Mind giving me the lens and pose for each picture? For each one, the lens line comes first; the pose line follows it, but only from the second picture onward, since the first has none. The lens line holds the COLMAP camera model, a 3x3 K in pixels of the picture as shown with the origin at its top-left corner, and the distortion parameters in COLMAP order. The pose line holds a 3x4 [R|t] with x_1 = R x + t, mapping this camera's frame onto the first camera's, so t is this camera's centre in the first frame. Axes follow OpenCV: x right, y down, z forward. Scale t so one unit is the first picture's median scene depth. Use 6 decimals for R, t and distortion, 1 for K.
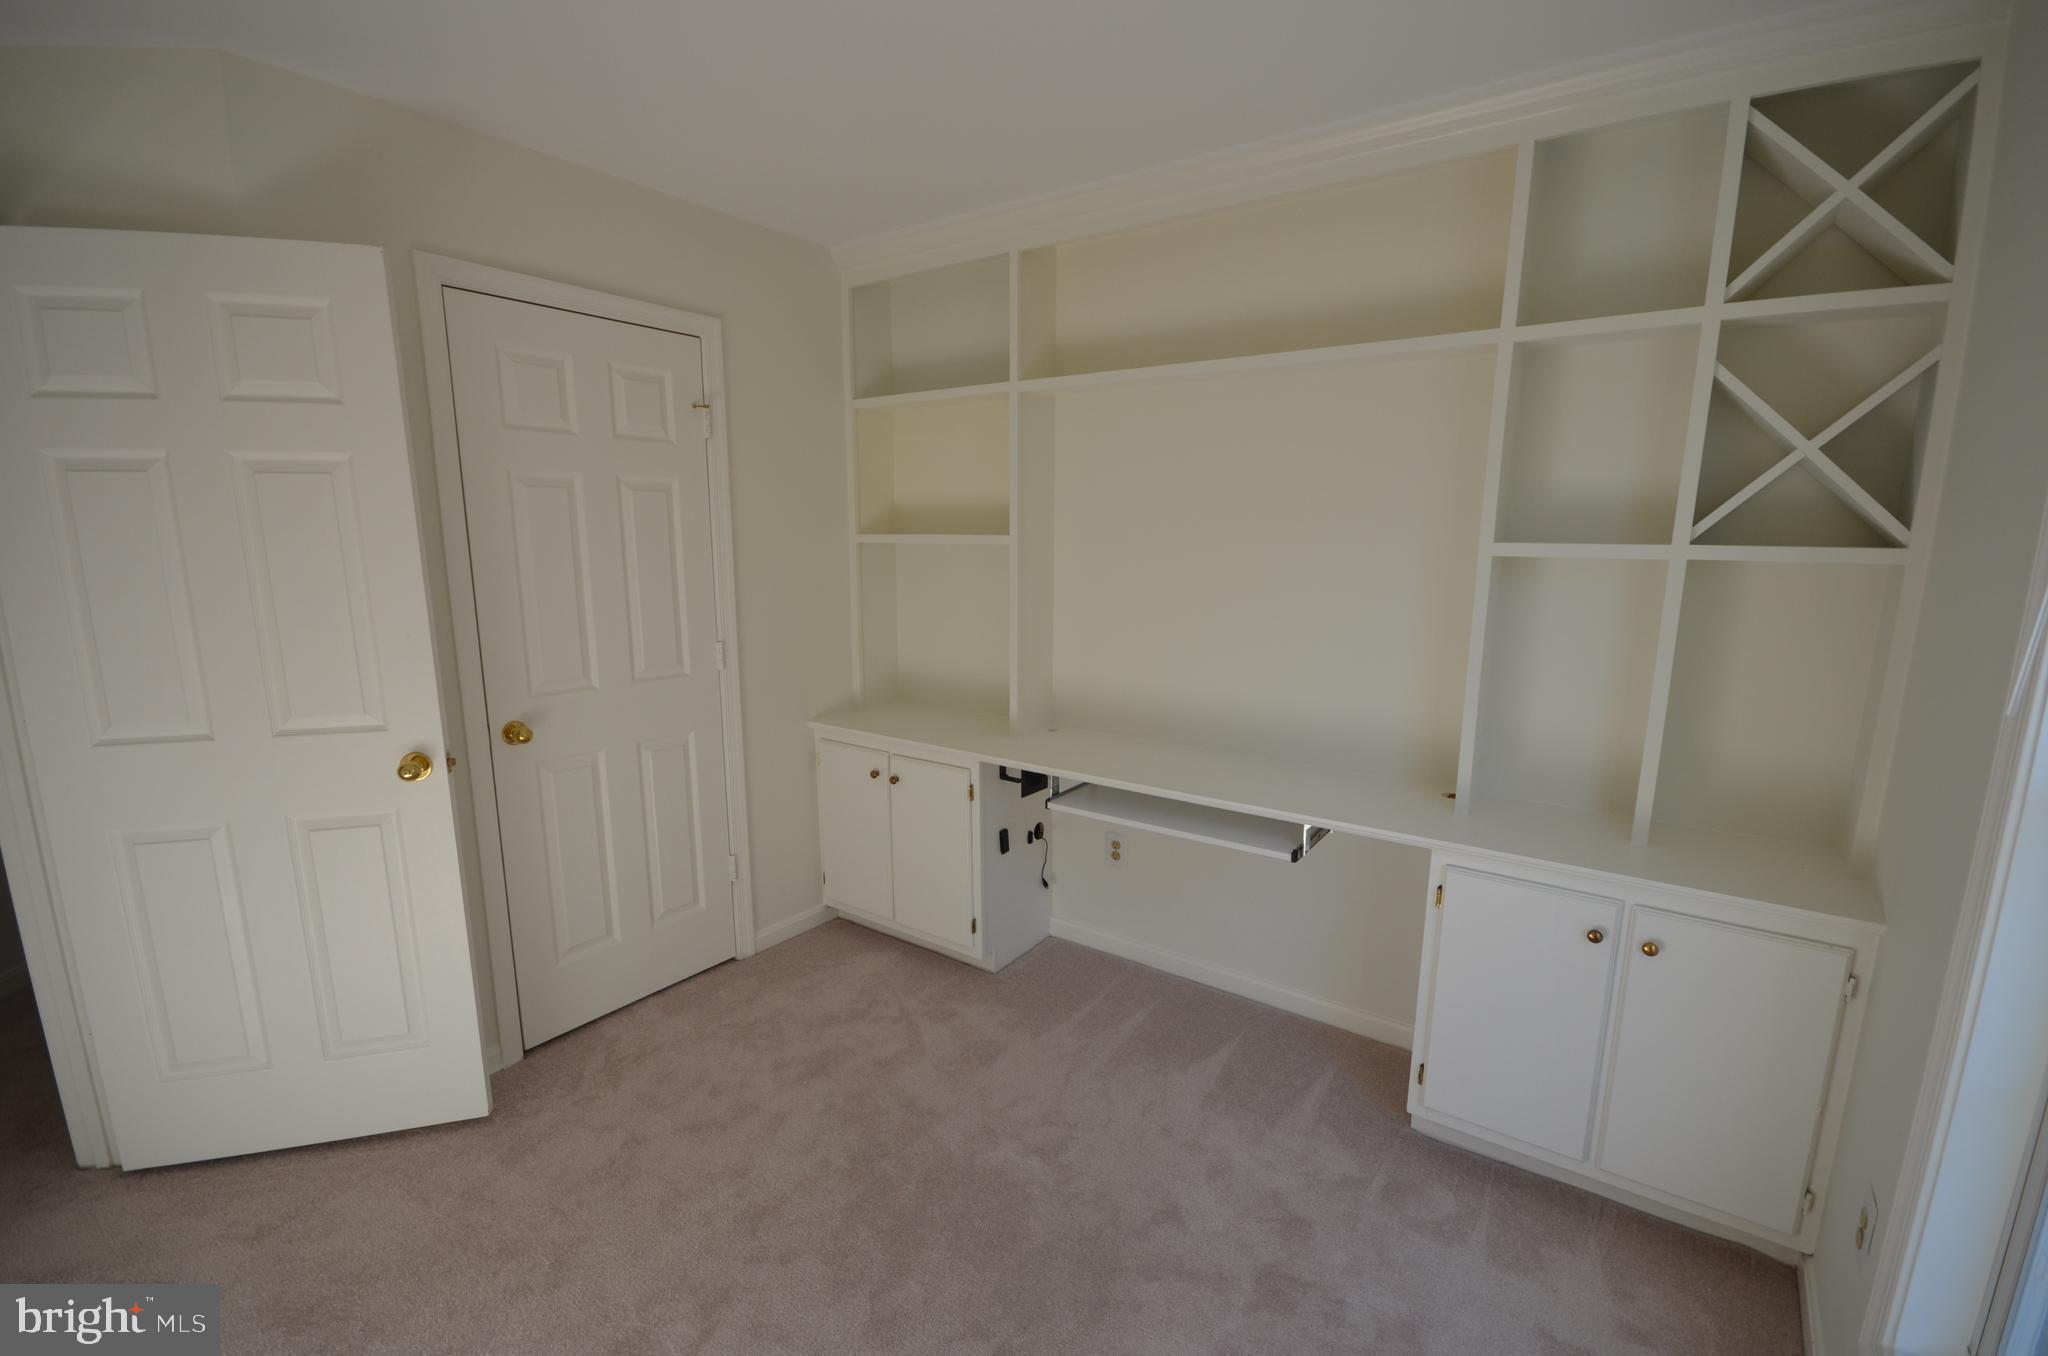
lens RADIAL K [[886.7, 0, 1038.9], [0, 886.7, 694.5], [0, 0, 1]] dist [-0.001673, -0.007435]
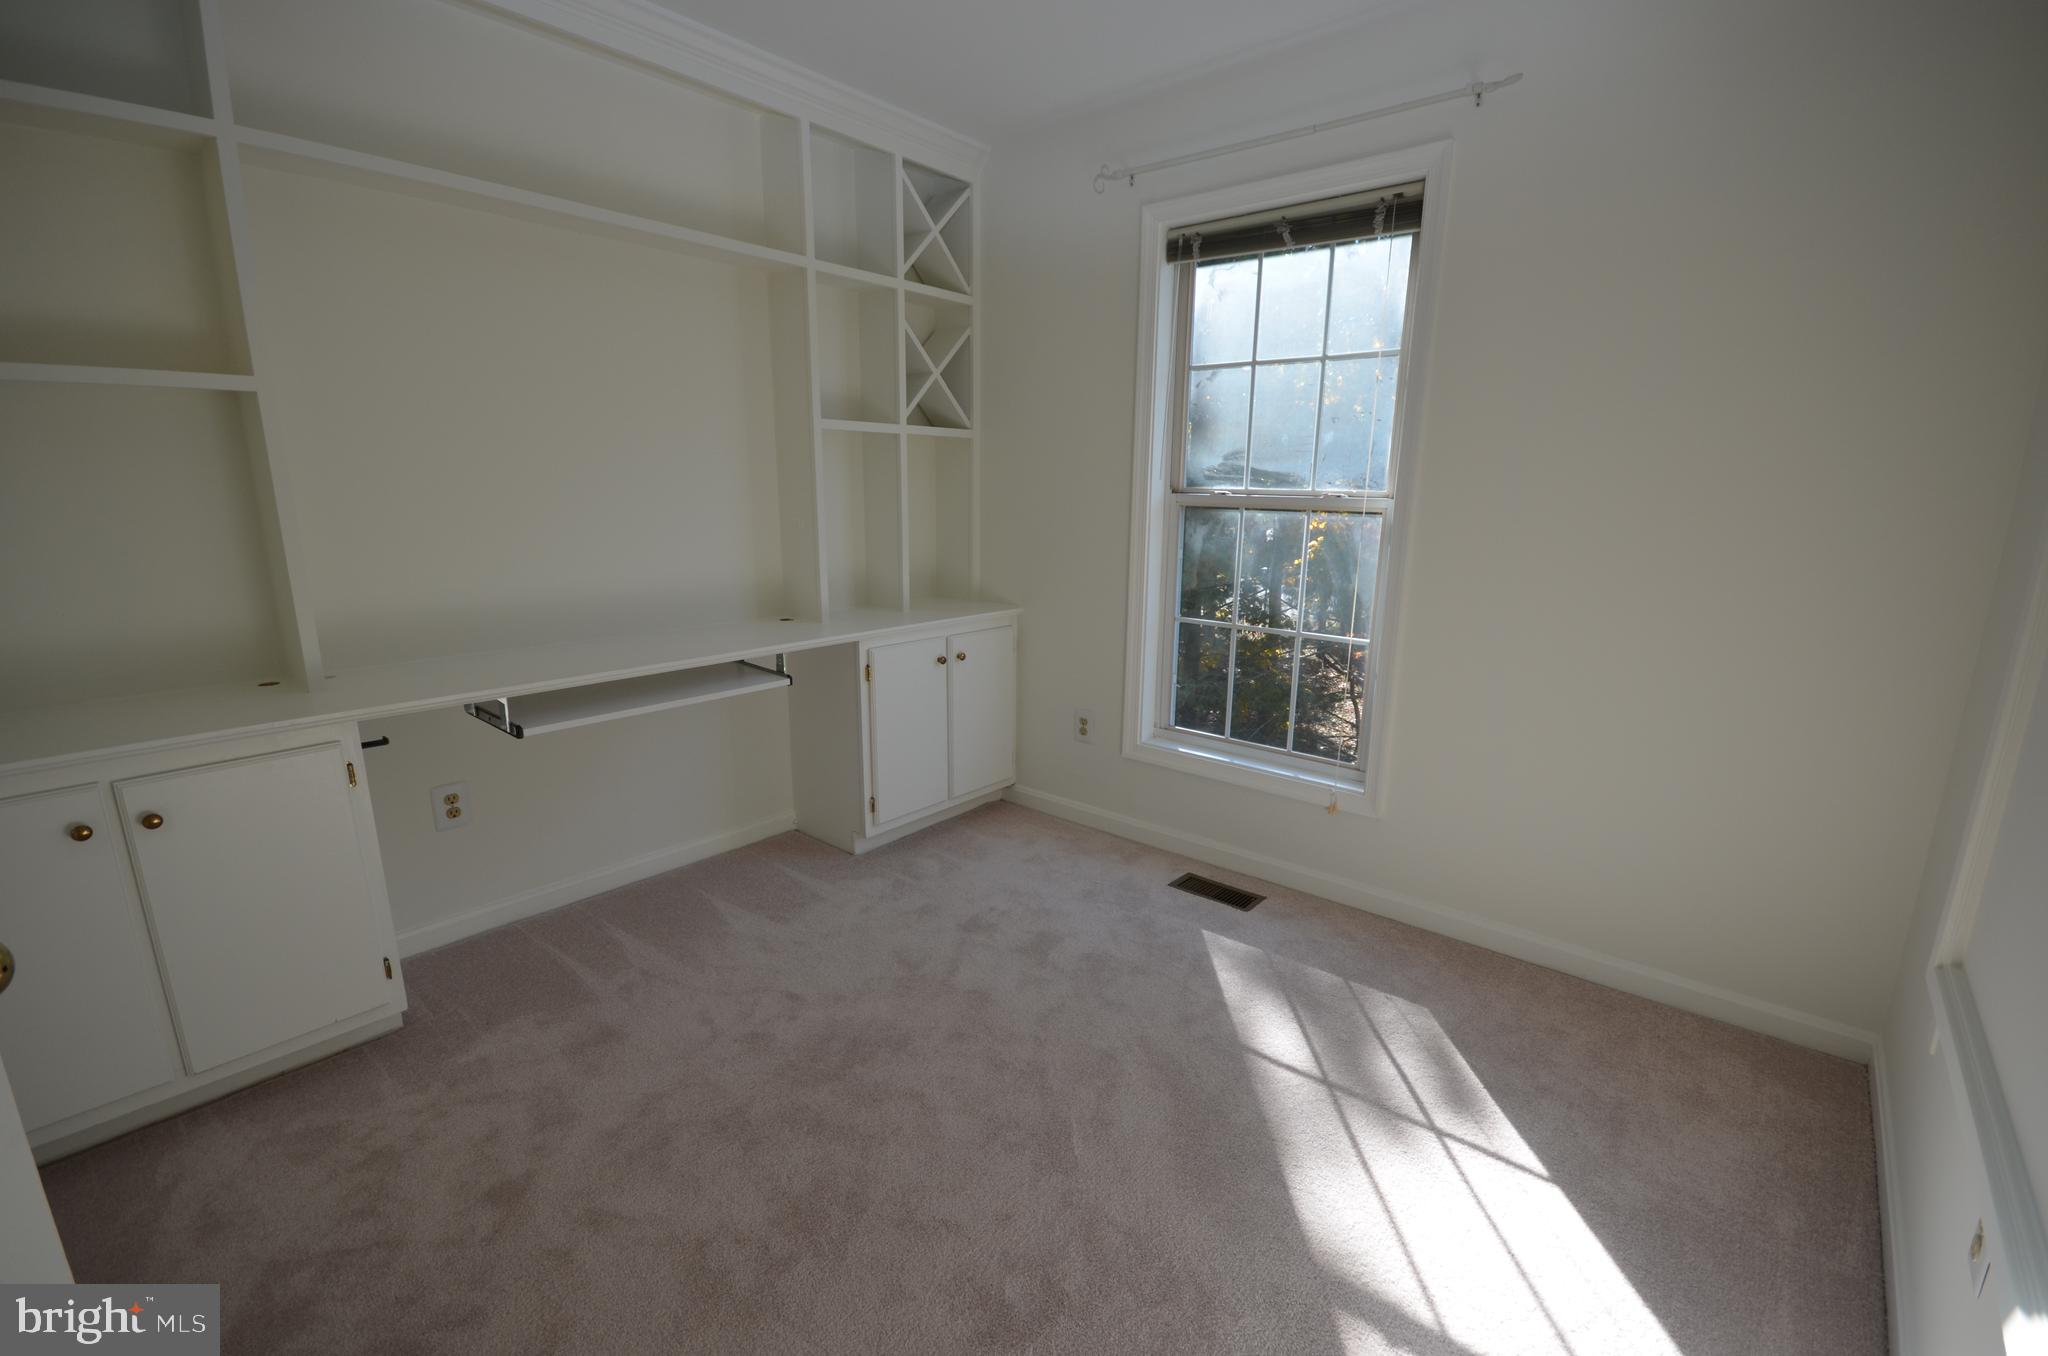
lens RADIAL K [[886.7, 0, 1038.9], [0, 886.7, 694.5], [0, 0, 1]] dist [-0.001673, -0.007435]
pose [[0.083846, -0.238425, 0.967535, -0.931546], [0.172223, 0.959809, 0.221597, -0.006156], [-0.981483, 0.148052, 0.121538, 0.579917]]
